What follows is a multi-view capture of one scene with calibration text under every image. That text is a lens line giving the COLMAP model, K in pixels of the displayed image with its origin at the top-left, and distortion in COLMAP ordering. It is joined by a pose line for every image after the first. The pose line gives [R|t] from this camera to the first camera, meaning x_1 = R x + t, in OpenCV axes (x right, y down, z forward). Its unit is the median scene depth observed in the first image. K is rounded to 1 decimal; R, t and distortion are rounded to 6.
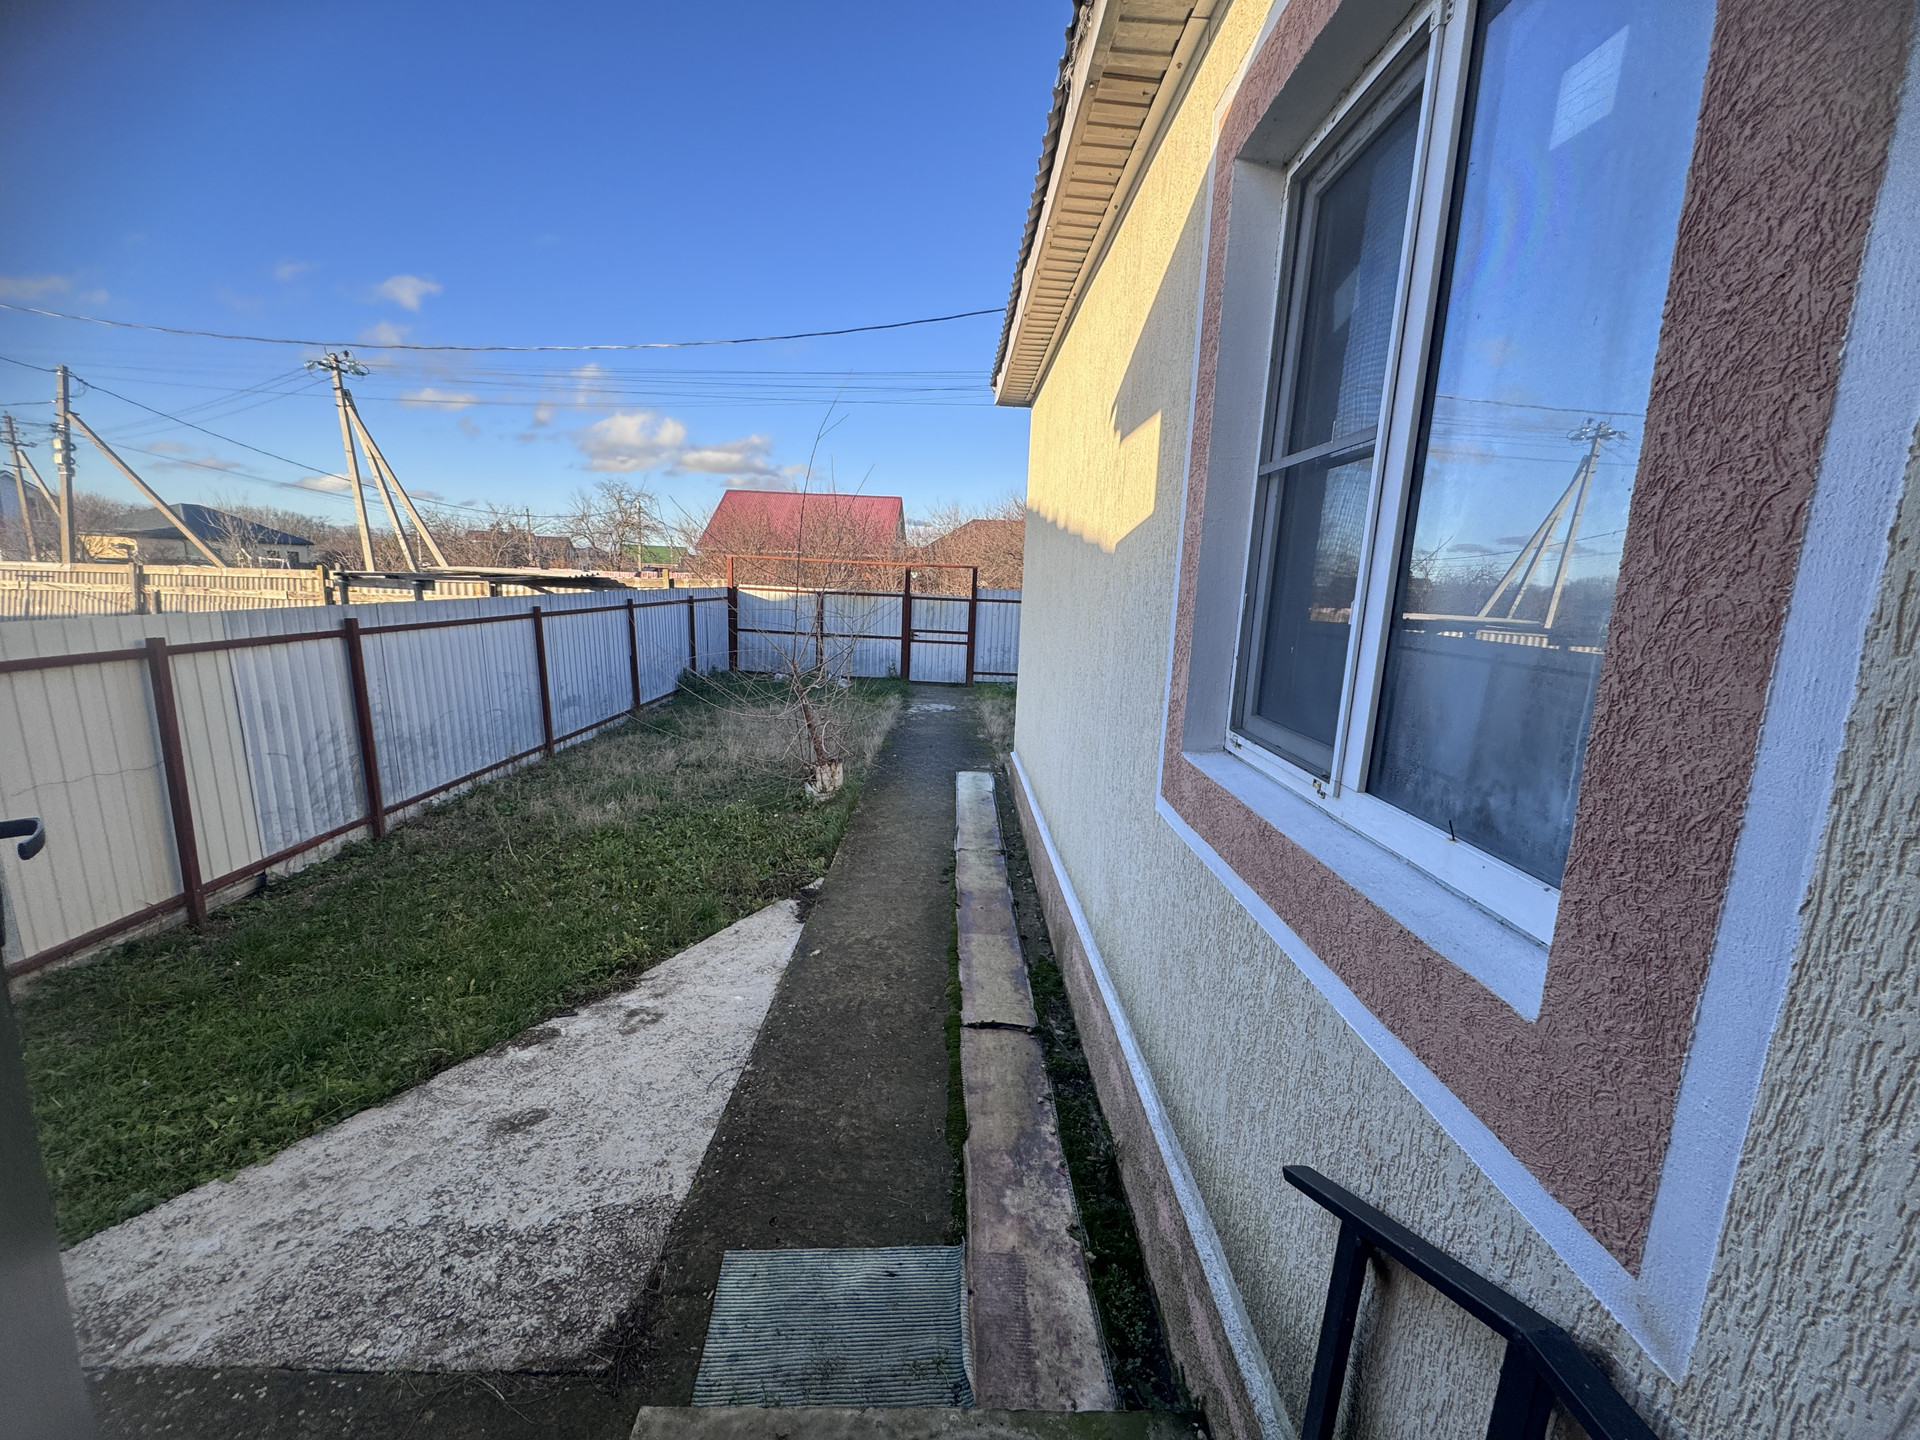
lens RADIAL K [[762.2, 0, 960.8], [0, 762.2, 719.8], [0, 0, 1]] dist [0.000449, -0.000335]
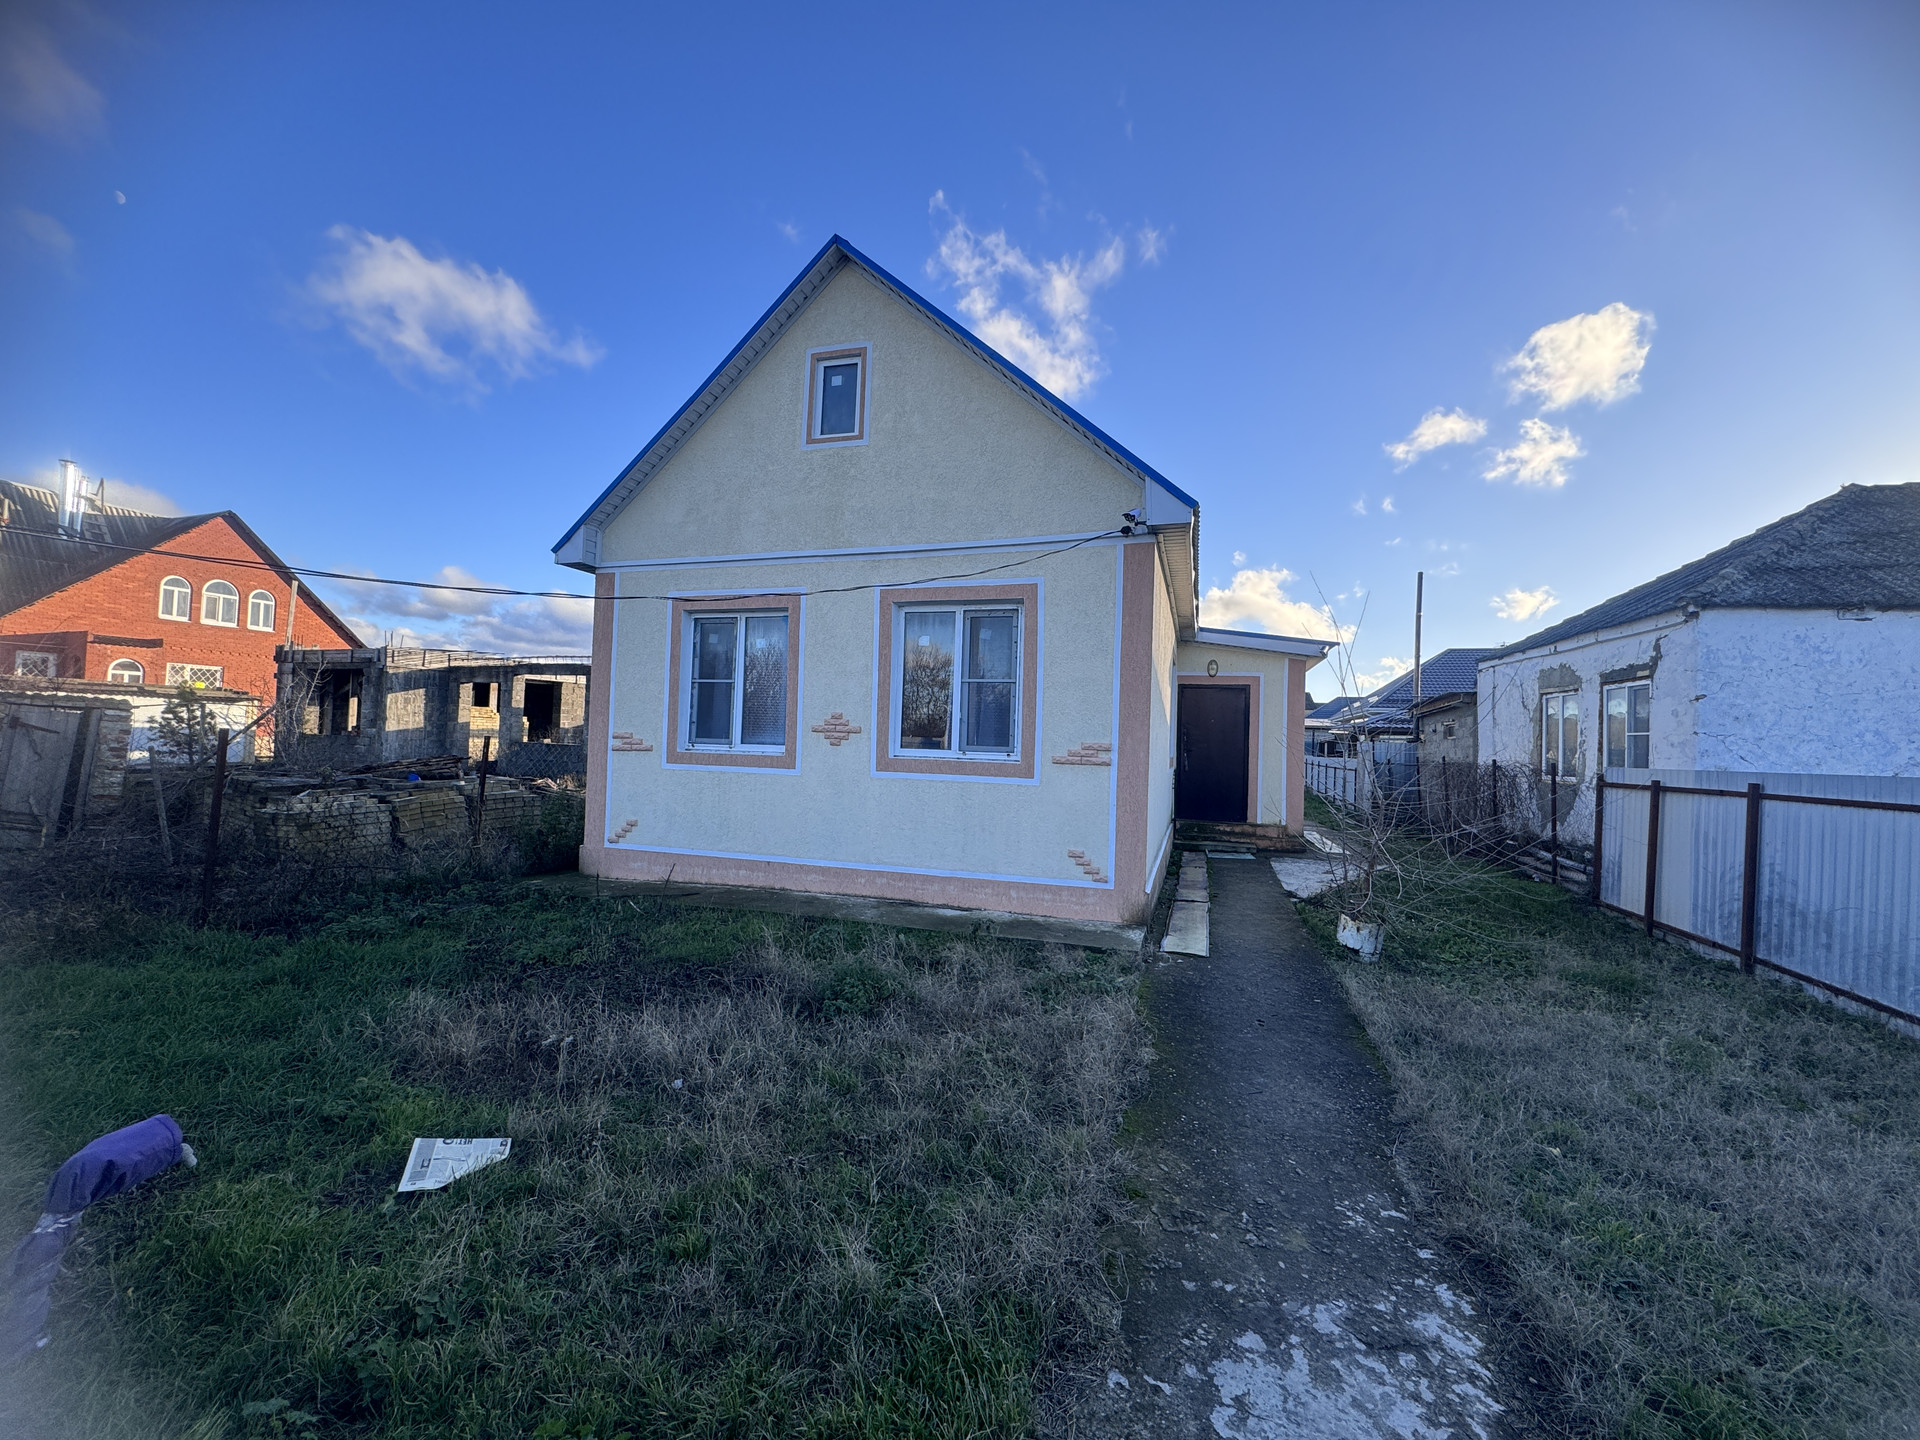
lens RADIAL K [[762.2, 0, 960.8], [0, 762.2, 719.8], [0, 0, 1]] dist [0.000449, -0.000335]
pose [[-0.948488, -0.059892, 0.311100, 0.008002], [-0.011772, 0.987953, 0.154306, -0.342337], [-0.316594, 0.142695, -0.937767, 2.132789]]
